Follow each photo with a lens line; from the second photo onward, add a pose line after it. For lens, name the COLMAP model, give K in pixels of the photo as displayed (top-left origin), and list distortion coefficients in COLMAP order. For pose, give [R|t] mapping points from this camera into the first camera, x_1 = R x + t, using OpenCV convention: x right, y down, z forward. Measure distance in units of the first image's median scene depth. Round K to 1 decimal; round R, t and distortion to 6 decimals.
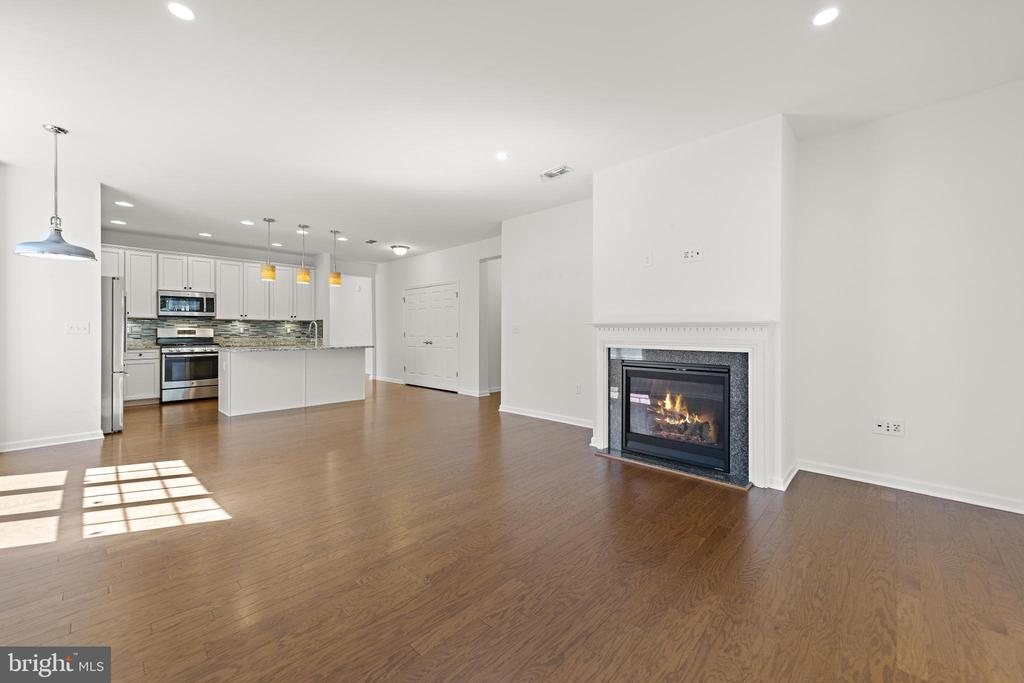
lens RADIAL K [[406.9, 0, 516.6], [0, 406.9, 334.0], [0, 0, 1]] dist [0.000771, 0.000023]
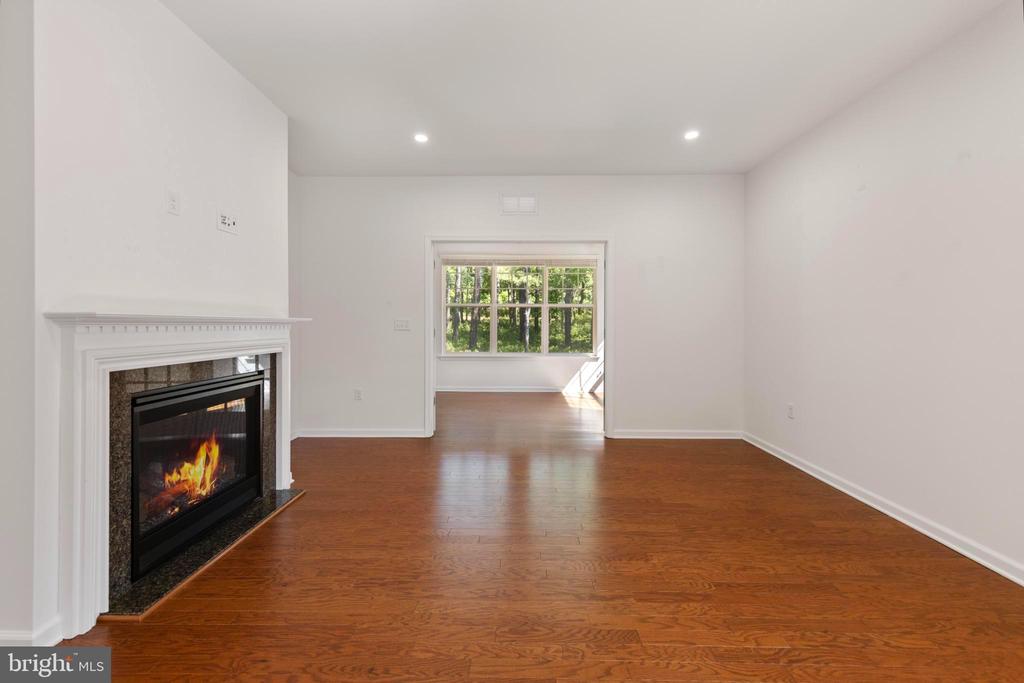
lens RADIAL K [[406.9, 0, 516.6], [0, 406.9, 334.0], [0, 0, 1]] dist [0.000771, 0.000023]
pose [[-0.677172, -0.018872, 0.735582, -0.461046], [0.002622, 0.999603, 0.028060, -0.020698], [-0.735820, 0.020931, -0.676854, 1.186407]]
